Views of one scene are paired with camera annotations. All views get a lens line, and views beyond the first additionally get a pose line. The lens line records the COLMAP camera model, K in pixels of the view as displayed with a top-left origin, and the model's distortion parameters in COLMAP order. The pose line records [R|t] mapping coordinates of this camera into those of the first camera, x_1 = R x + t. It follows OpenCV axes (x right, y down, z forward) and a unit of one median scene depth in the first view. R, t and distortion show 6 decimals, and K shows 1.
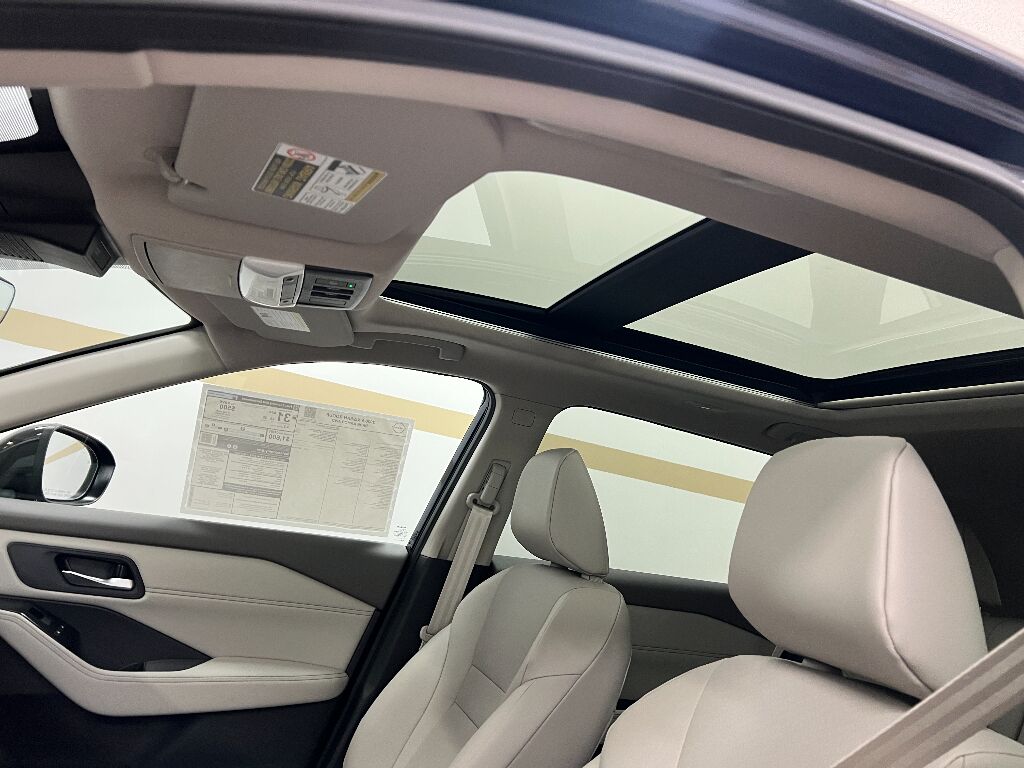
lens RADIAL K [[775.3, 0, 512.0], [0, 775.3, 384.0], [0, 0, 1]] dist [0.120360, -0.133777]
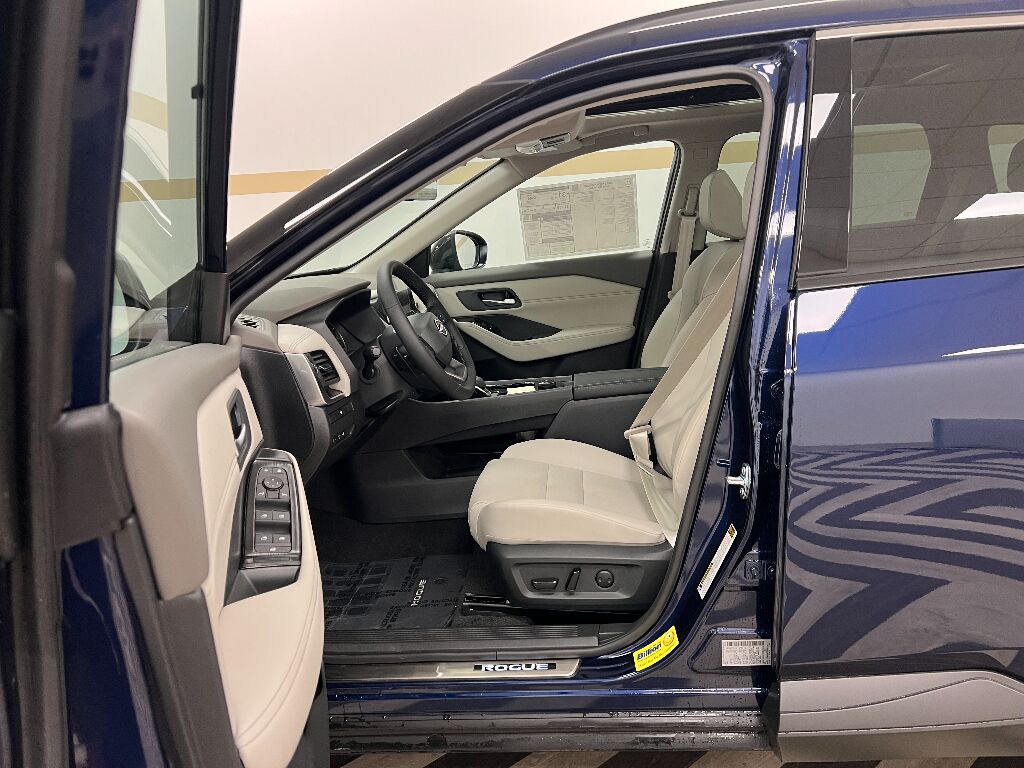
lens RADIAL K [[775.3, 0, 512.0], [0, 775.3, 384.0], [0, 0, 1]] dist [0.120360, -0.133777]
pose [[0.889759, -0.164240, -0.425857, 0.276683], [0.295219, 0.918658, 0.262513, -0.058865], [0.348102, -0.359294, 0.865871, -0.685289]]
